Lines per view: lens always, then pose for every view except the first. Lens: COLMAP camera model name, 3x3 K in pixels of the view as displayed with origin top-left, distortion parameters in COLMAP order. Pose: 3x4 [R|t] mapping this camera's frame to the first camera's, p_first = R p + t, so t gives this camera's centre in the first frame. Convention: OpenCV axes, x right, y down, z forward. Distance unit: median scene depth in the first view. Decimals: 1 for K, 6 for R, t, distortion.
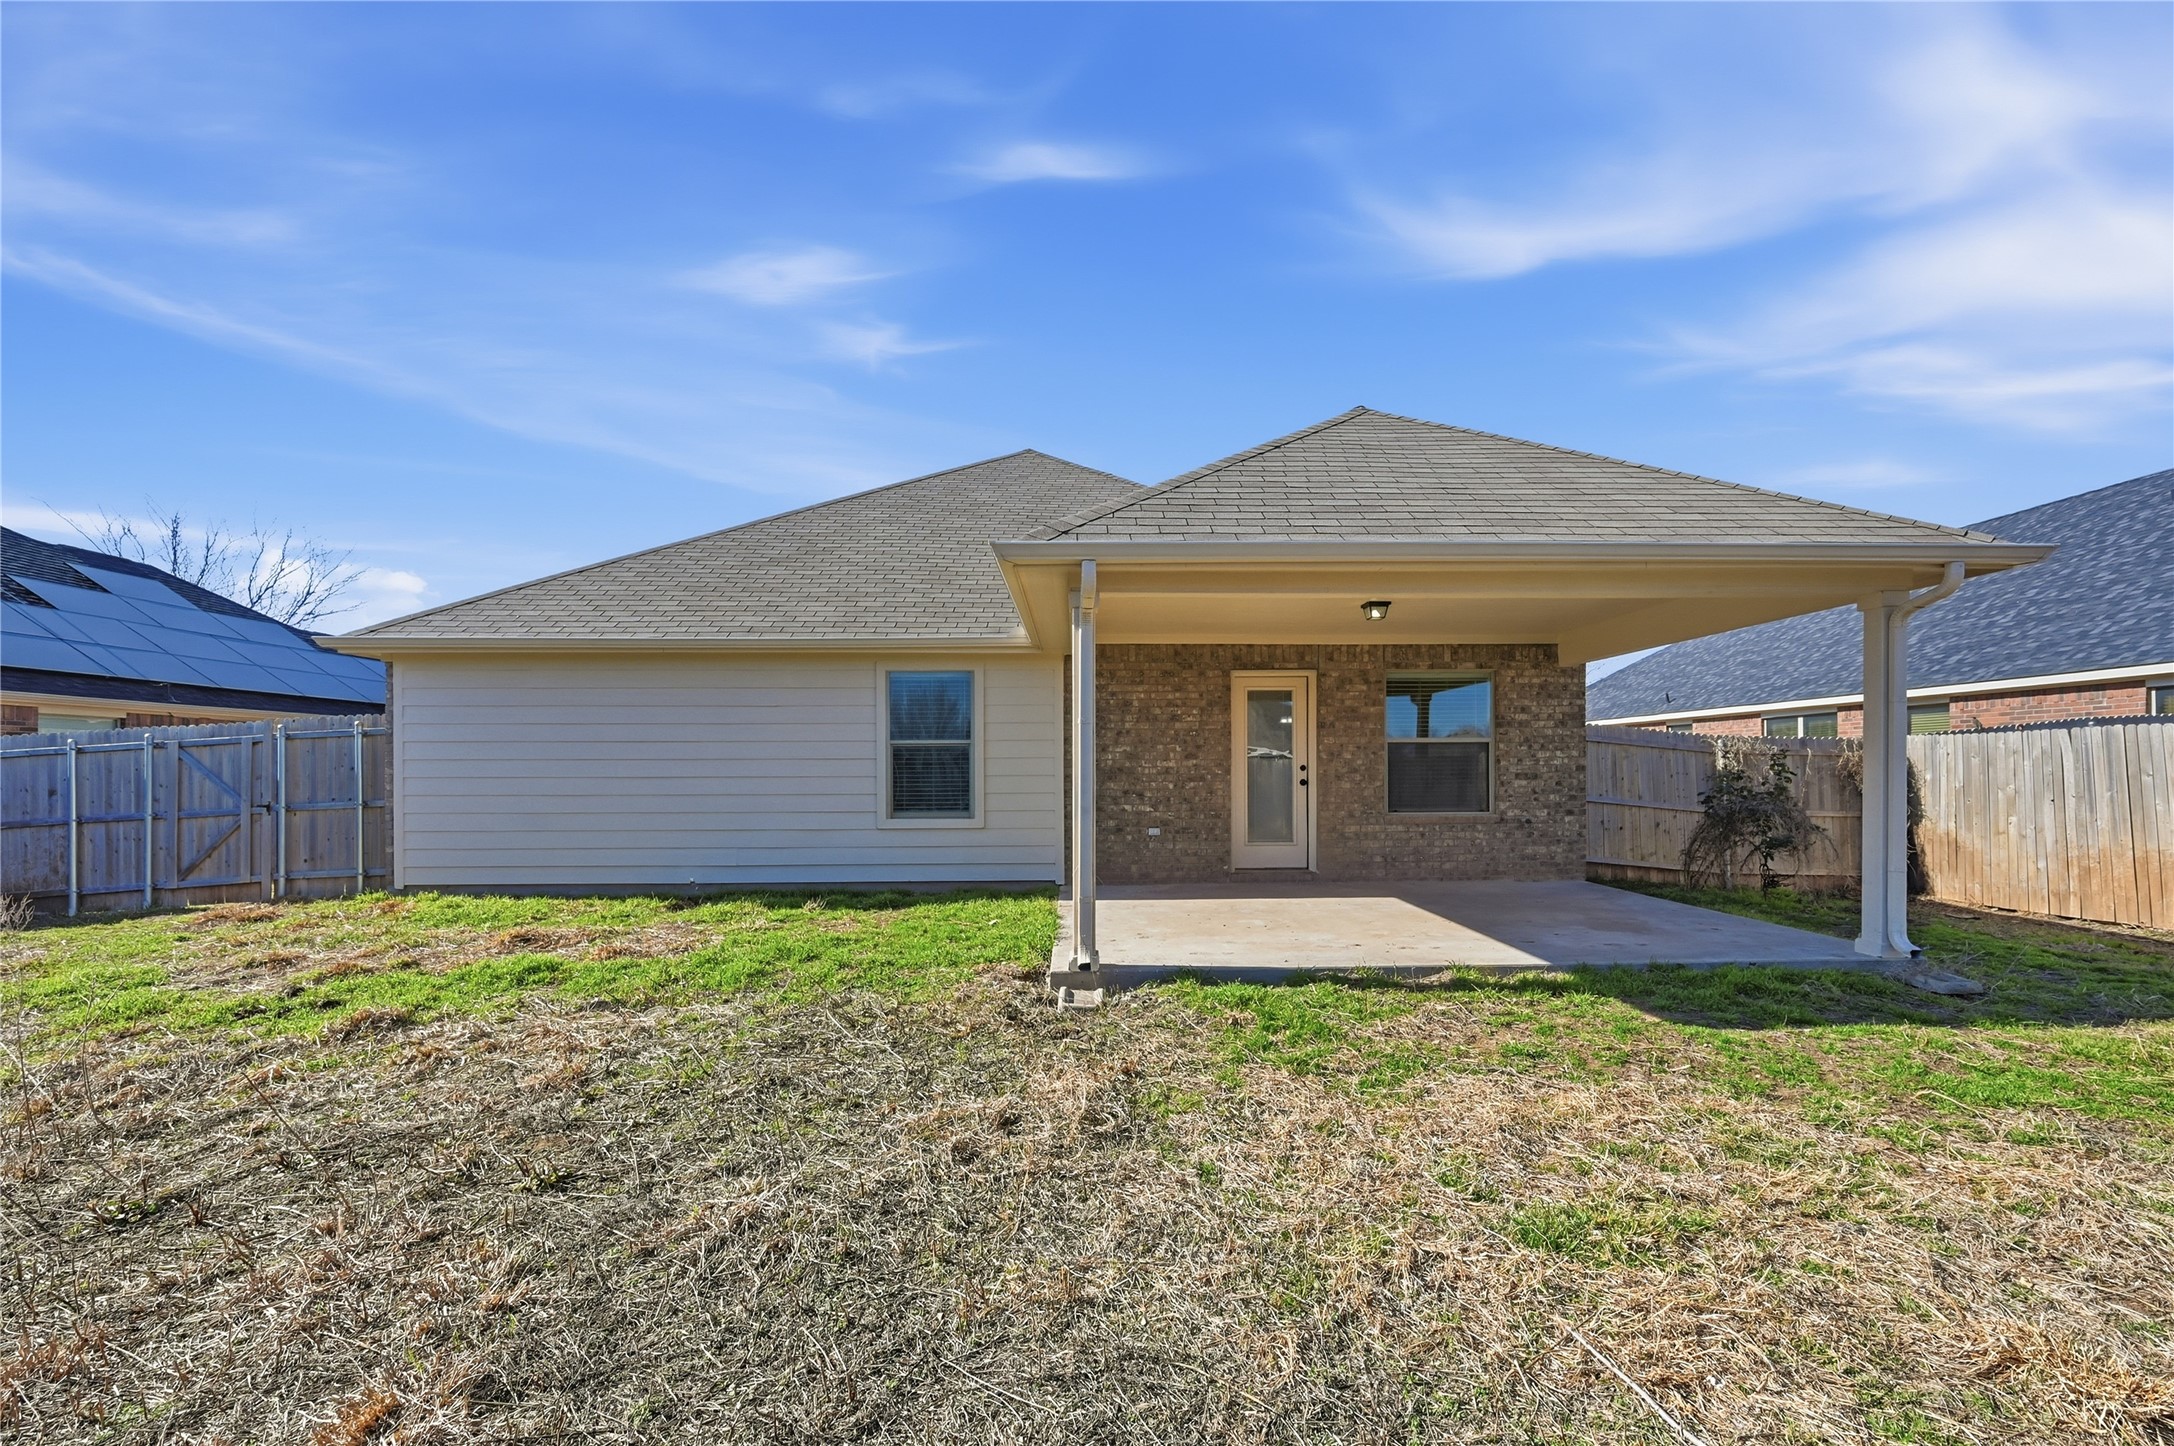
lens RADIAL K [[875.3, 0, 1094.8], [0, 875.3, 786.2], [0, 0, 1]] dist [-0.001038, 0.000046]
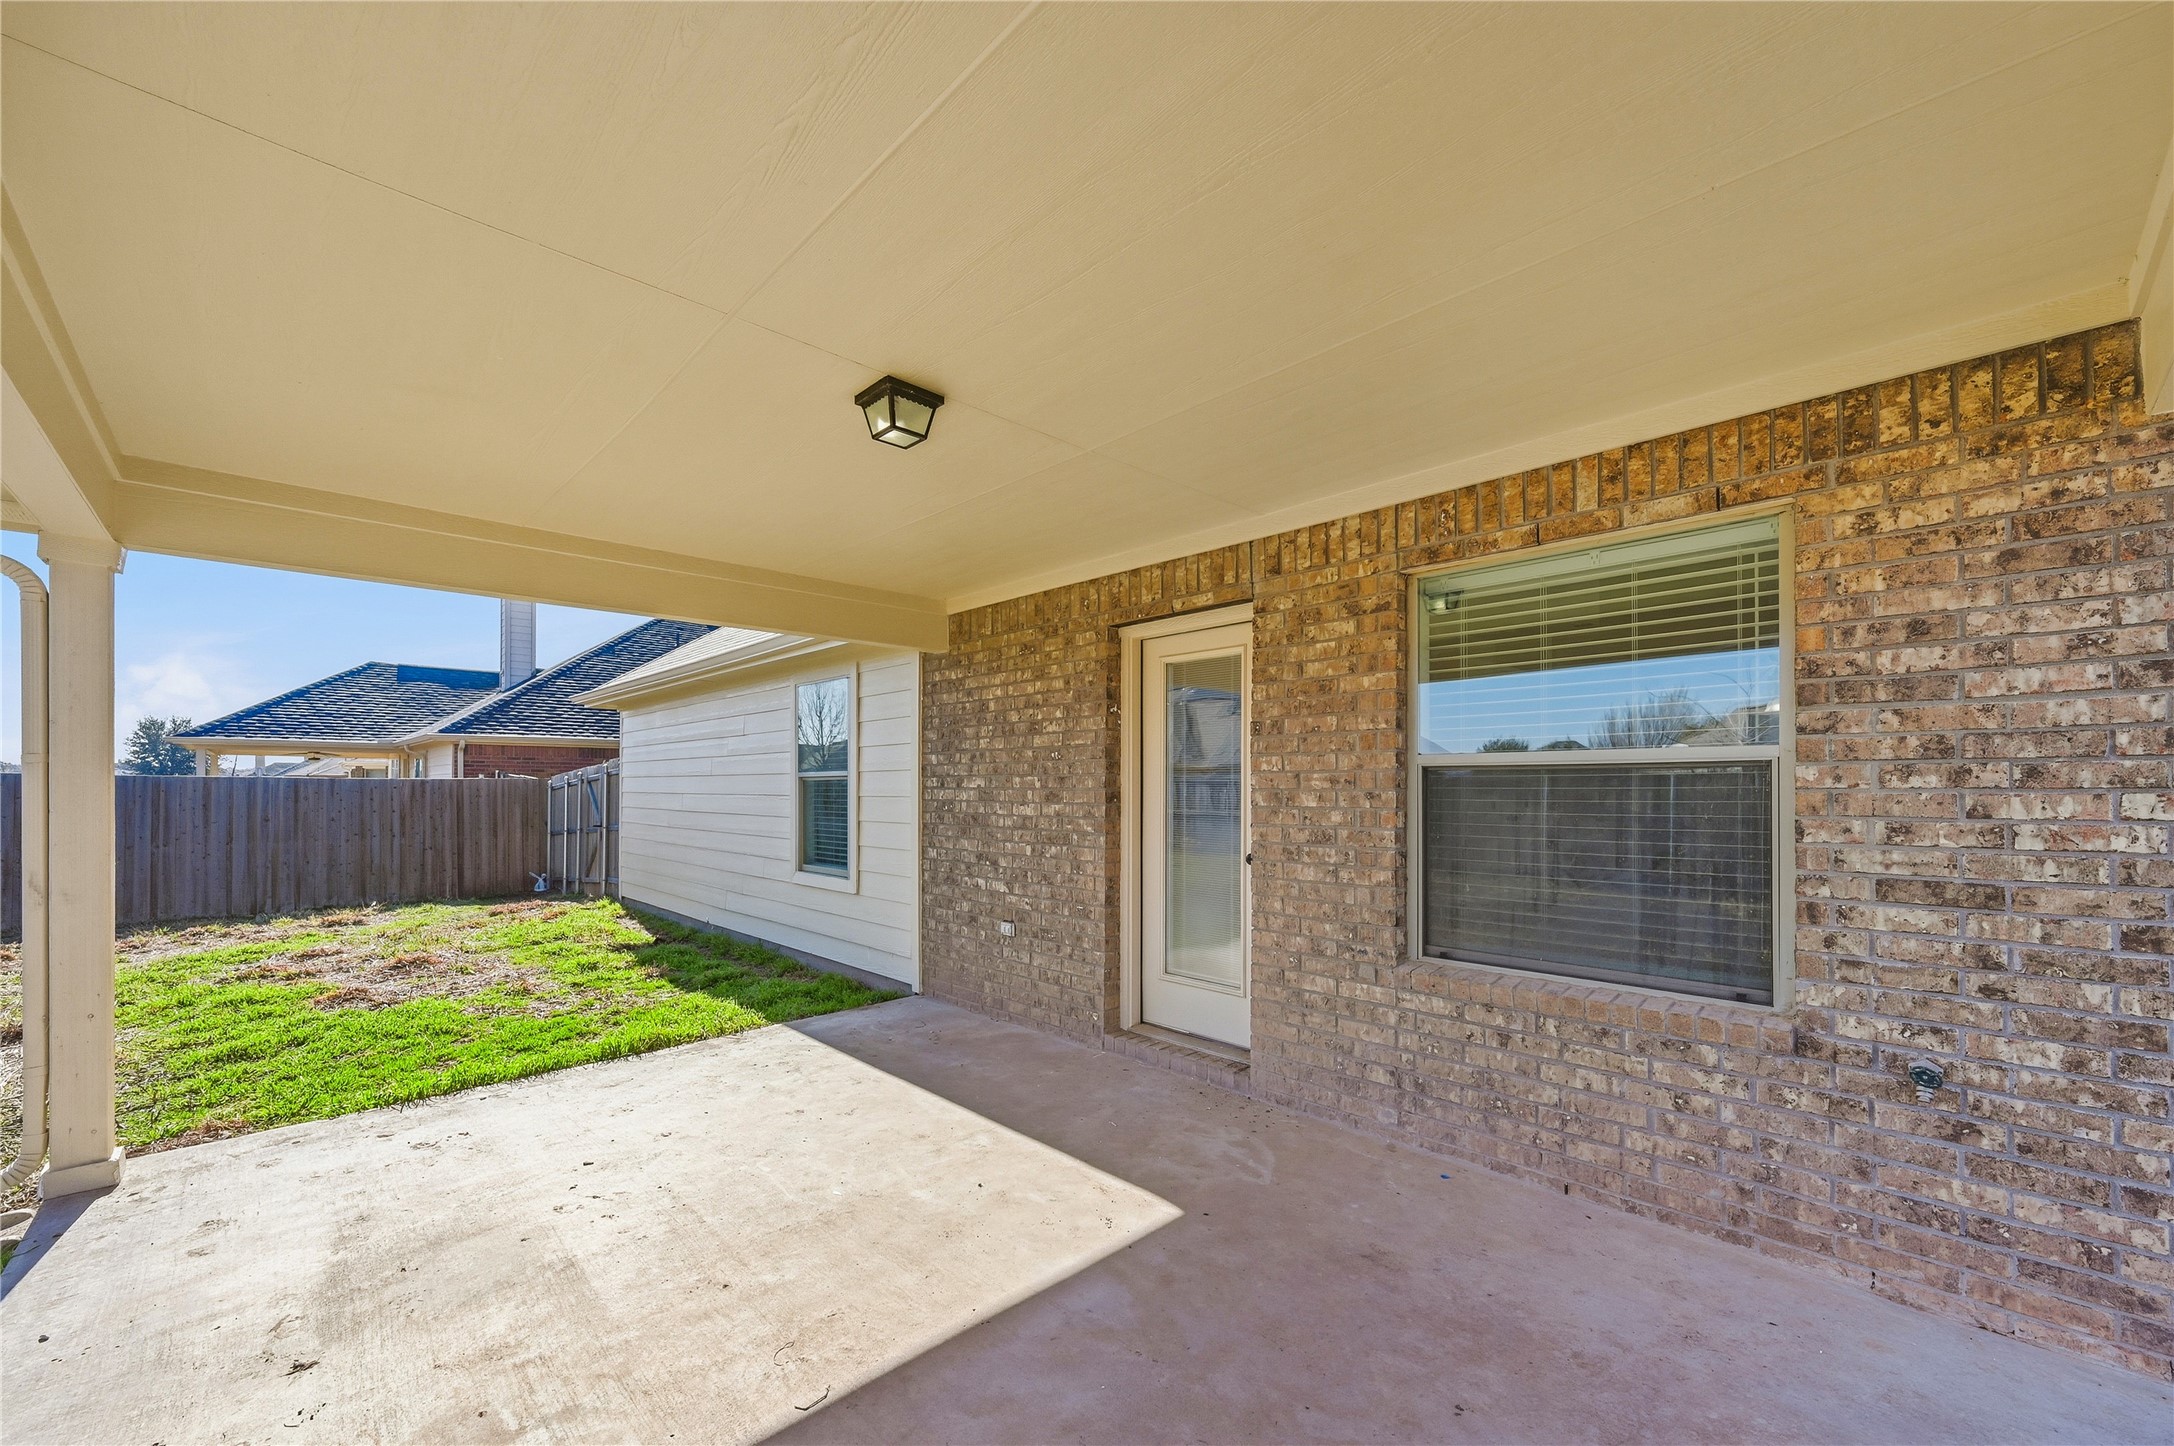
lens RADIAL K [[858.7, 0, 1101.9], [0, 858.7, 787.0], [0, 0, 1]] dist [0.000336, 0.000081]
pose [[0.677101, 0.004375, -0.735877, 0.517642], [-0.014835, 0.999860, -0.007706, -0.036890], [0.735741, 0.016134, 0.677071, 0.663730]]
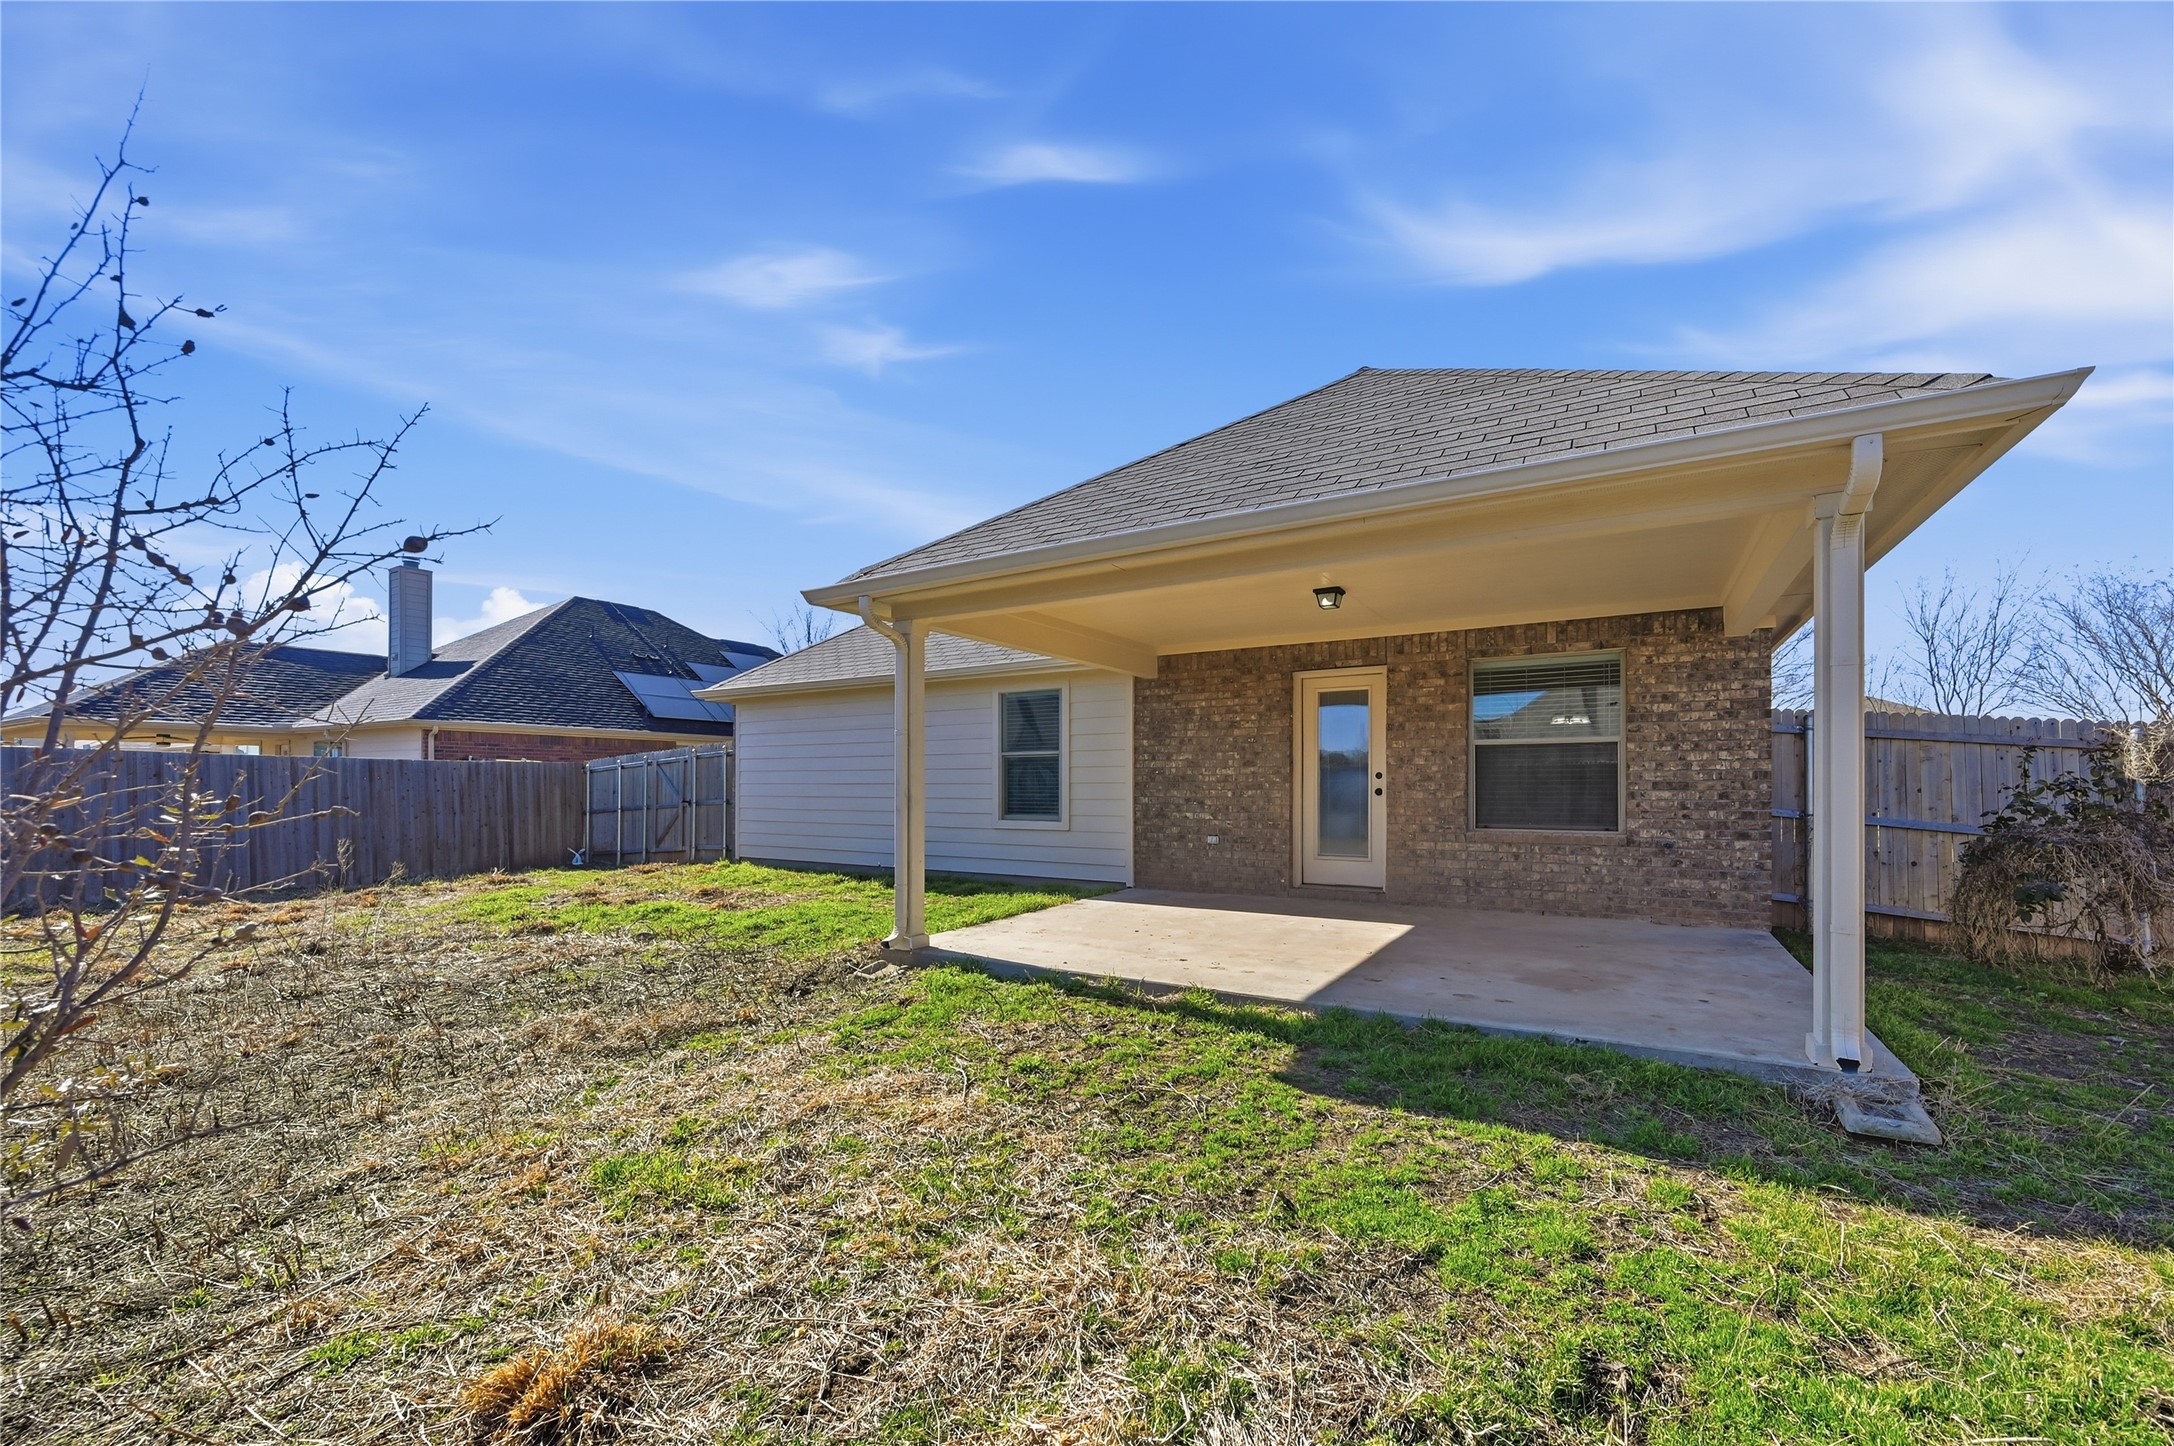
lens RADIAL K [[858.6, 0, 1102.5], [0, 858.6, 789.0], [0, 0, 1]] dist [0.000042, 0.000150]
pose [[0.841051, 0.006175, -0.540921, 0.487079], [-0.011676, 0.999909, -0.006739, 0.002156], [0.540830, 0.011984, 0.841047, 0.112398]]
